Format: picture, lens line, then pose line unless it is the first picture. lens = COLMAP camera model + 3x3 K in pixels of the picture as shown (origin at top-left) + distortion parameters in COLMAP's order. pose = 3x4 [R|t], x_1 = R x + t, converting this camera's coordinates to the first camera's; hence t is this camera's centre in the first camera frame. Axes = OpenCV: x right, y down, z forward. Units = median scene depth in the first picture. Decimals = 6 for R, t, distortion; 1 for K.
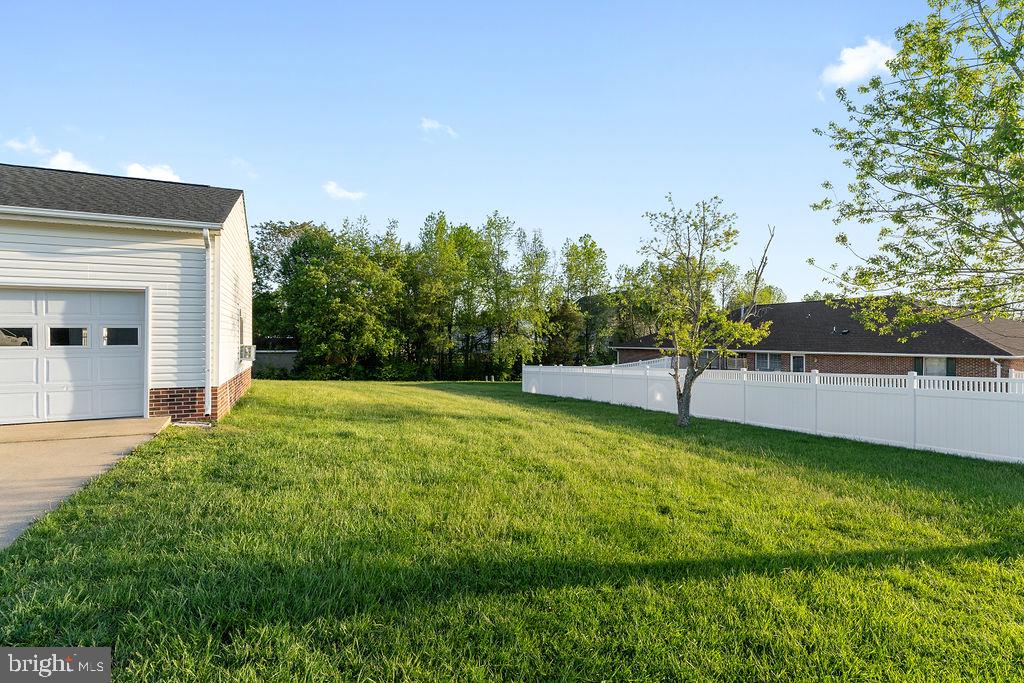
lens RADIAL K [[479.9, 0, 534.0], [0, 479.9, 341.5], [0, 0, 1]] dist [0.005749, -0.000168]
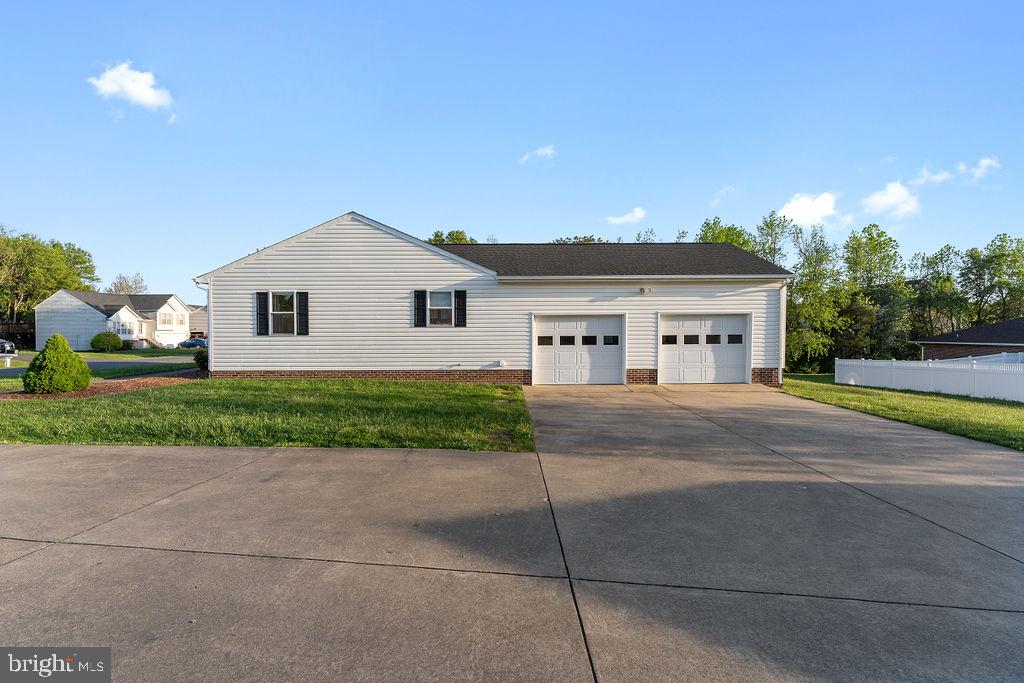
lens RADIAL K [[479.9, 0, 503.9], [0, 479.9, 338.8], [0, 0, 1]] dist [0.005749, -0.000168]
pose [[0.911499, 0.002992, -0.411292, -0.181474], [0.002380, 0.999918, 0.012548, -0.007431], [0.411296, -0.012416, 0.911417, -0.207600]]
